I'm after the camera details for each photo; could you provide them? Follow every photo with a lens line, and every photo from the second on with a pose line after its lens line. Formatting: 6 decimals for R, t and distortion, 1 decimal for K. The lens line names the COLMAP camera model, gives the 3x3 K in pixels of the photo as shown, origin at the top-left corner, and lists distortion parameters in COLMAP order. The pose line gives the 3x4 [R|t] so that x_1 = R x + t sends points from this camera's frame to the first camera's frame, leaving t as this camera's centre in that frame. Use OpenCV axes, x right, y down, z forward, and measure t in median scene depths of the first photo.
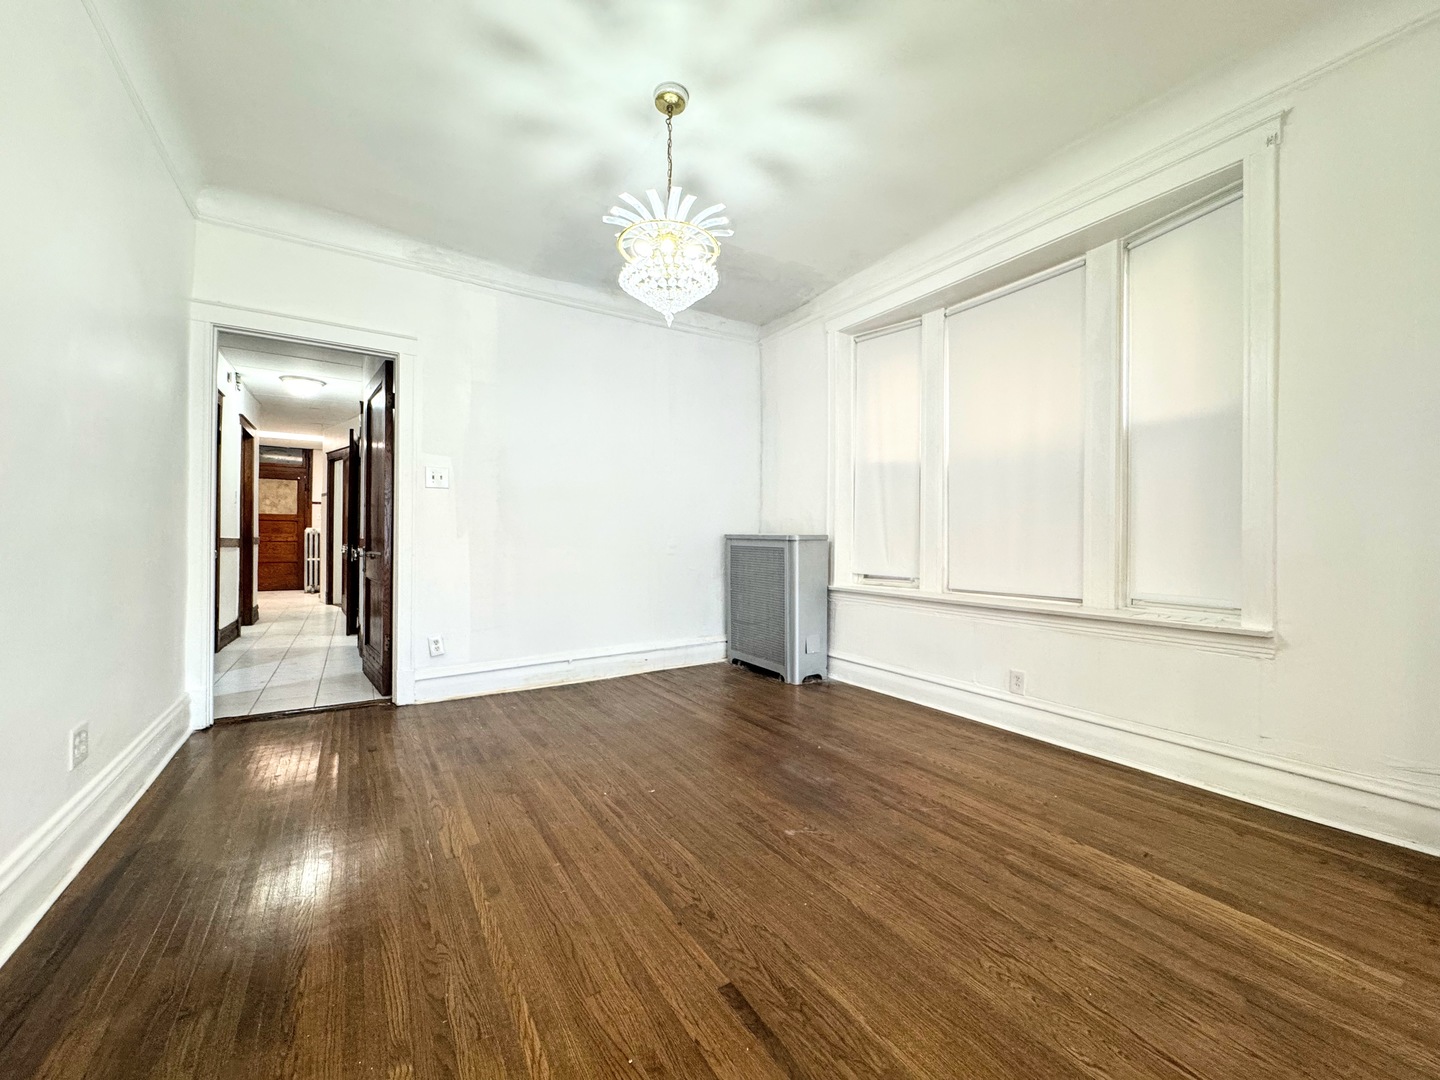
lens RADIAL K [[574.0, 0, 735.2], [0, 574.0, 533.4], [0, 0, 1]] dist [-0.006498, 0.001518]
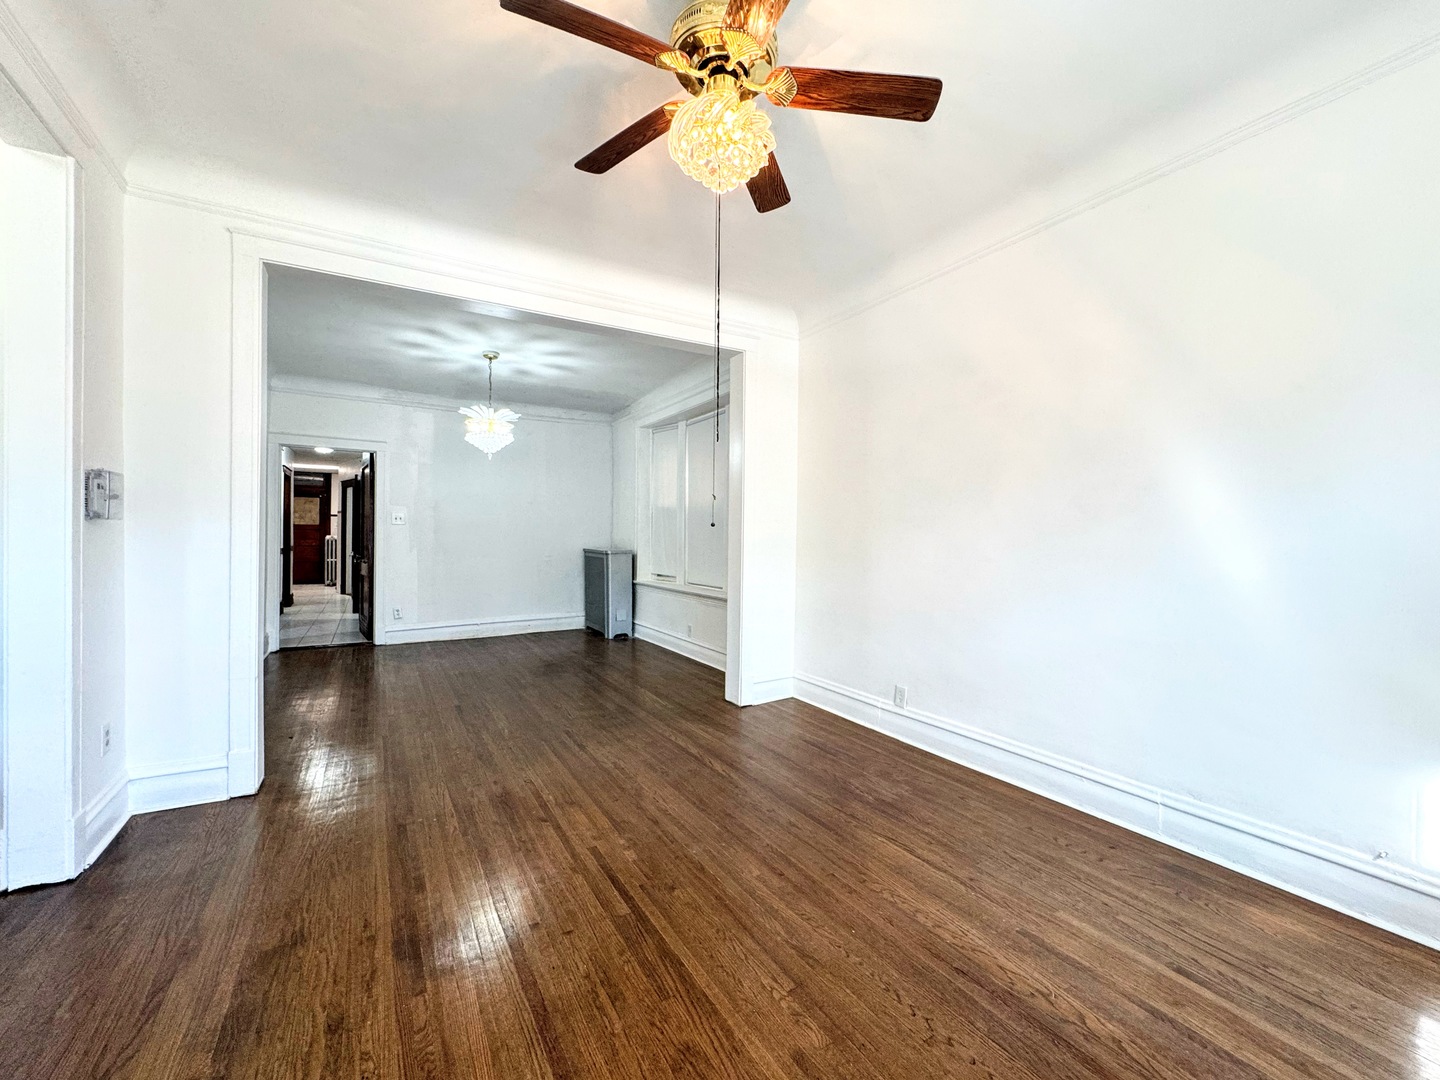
lens RADIAL K [[574.0, 0, 732.9], [0, 574.0, 536.3], [0, 0, 1]] dist [-0.006498, 0.001518]
pose [[0.999660, 0.004163, -0.025749, 0.401132], [-0.003970, 0.999964, 0.007510, -0.042396], [0.025780, -0.007405, 0.999640, -0.534073]]
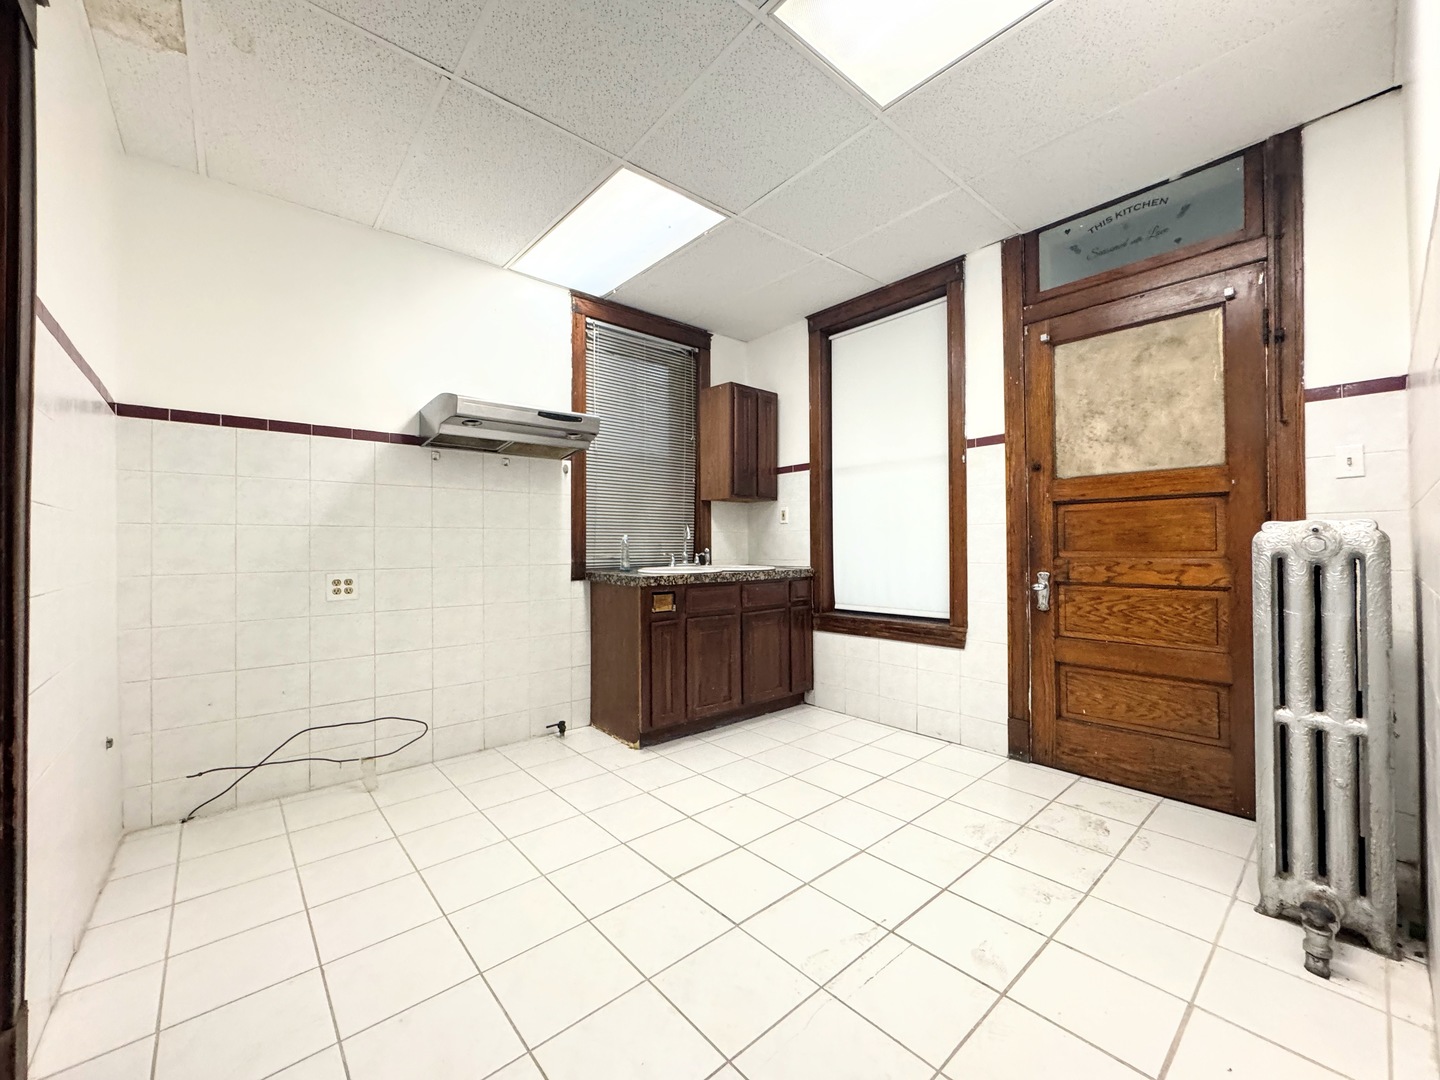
lens RADIAL K [[574.0, 0, 718.6], [0, 574.0, 541.8], [0, 0, 1]] dist [-0.006498, 0.001518]
pose [[0.130703, -0.011687, -0.991353, -1.239185], [0.007537, 0.999913, -0.010795, -0.006500], [0.991393, -0.006061, 0.130780, 1.678645]]
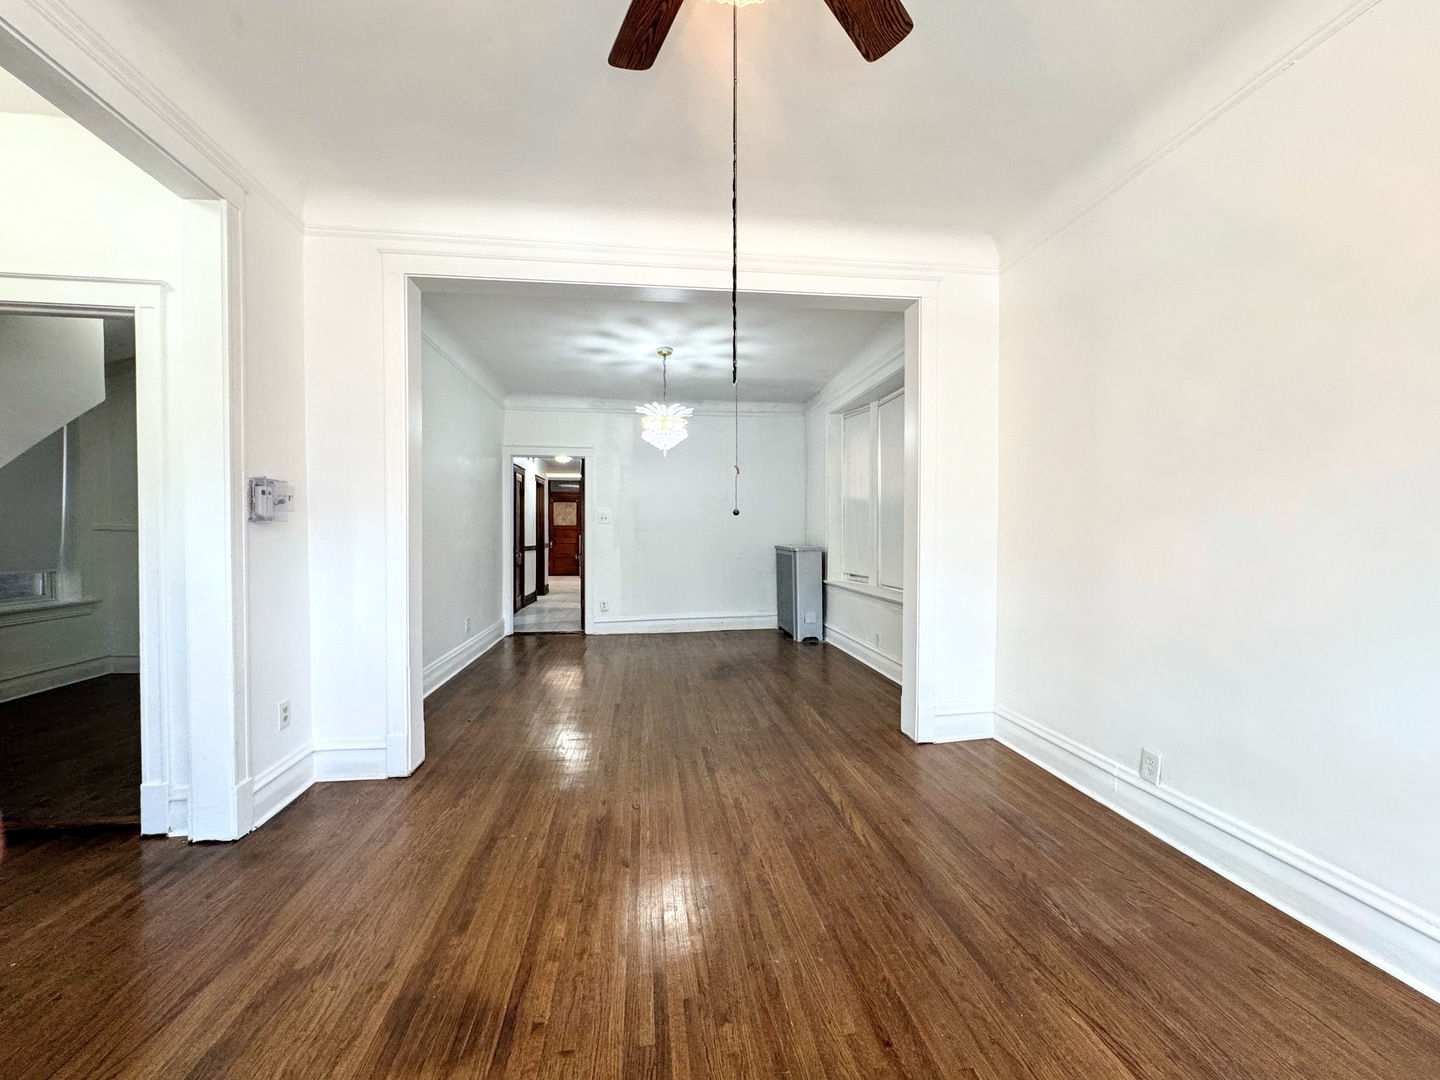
lens RADIAL K [[574.0, 0, 728.5], [0, 574.0, 536.9], [0, 0, 1]] dist [-0.006498, 0.001518]
pose [[0.907925, -0.003257, -0.419120, 0.468013], [0.009809, 0.999861, 0.013478, -0.039981], [0.419018, -0.016348, 0.907831, -0.403760]]
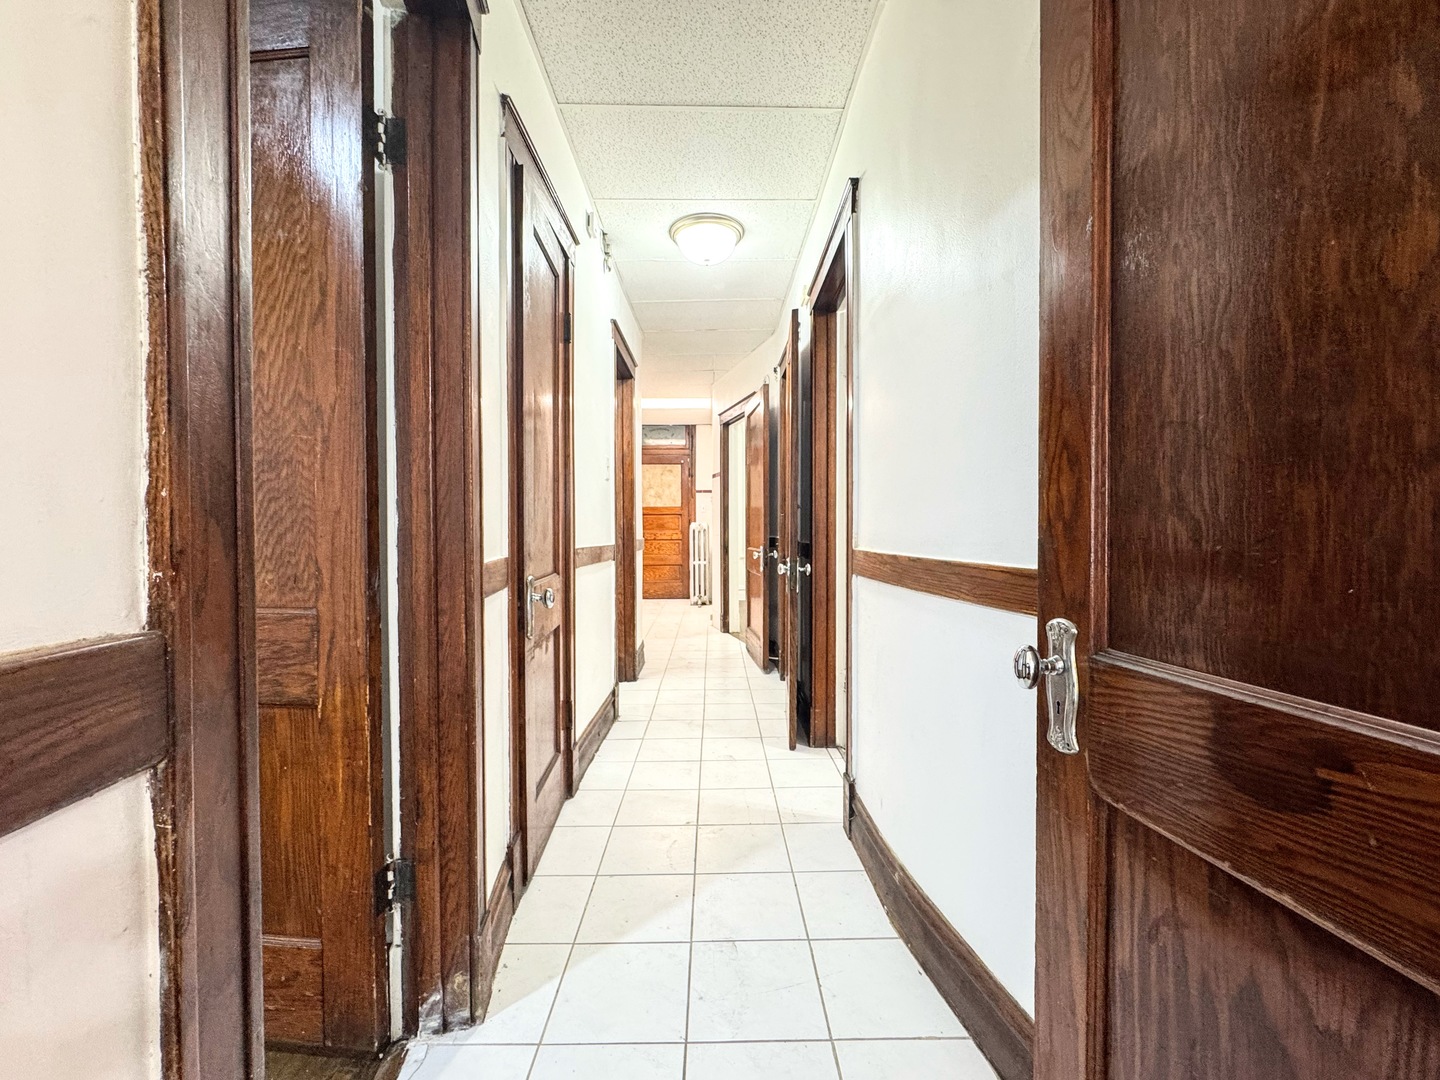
lens RADIAL K [[574.0, 0, 726.1], [0, 574.0, 537.9], [0, 0, 1]] dist [-0.006498, 0.001518]
pose [[0.849790, 0.002862, -0.527113, -0.602421], [0.007315, 0.999825, 0.017222, -0.004443], [0.527070, -0.018491, 0.849621, 0.727462]]
